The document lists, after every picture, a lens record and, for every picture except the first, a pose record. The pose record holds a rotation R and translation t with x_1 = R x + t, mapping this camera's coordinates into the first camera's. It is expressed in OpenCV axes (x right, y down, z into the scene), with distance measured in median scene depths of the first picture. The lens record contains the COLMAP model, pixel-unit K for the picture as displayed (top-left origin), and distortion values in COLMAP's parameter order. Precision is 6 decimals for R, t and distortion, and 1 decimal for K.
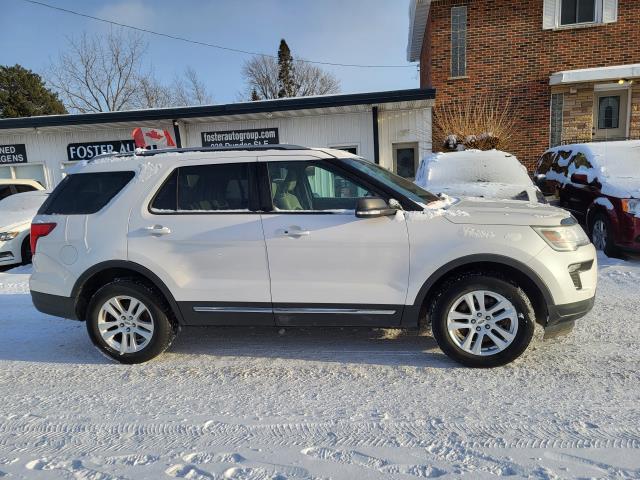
lens RADIAL K [[488.6, 0, 316.4], [0, 488.6, 239.3], [0, 0, 1]] dist [0.068924, -0.041665]
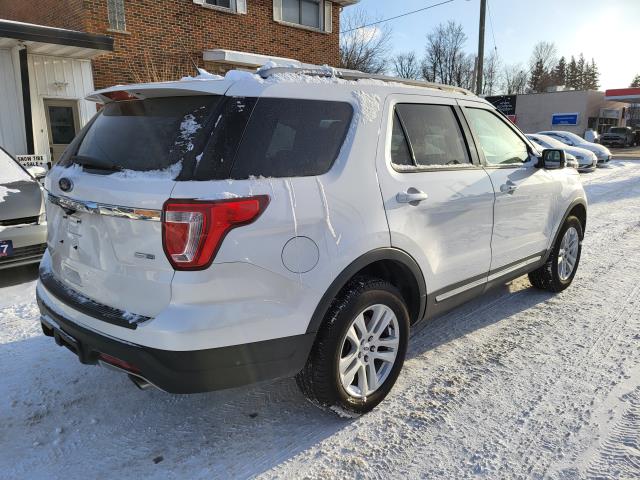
lens RADIAL K [[488.6, 0, 316.4], [0, 488.6, 239.3], [0, 0, 1]] dist [0.068924, -0.041665]
pose [[0.567895, -0.121664, 0.814060, -0.916958], [0.085041, 0.992395, 0.088992, -0.029177], [-0.818696, 0.018691, 0.573922, 0.698903]]
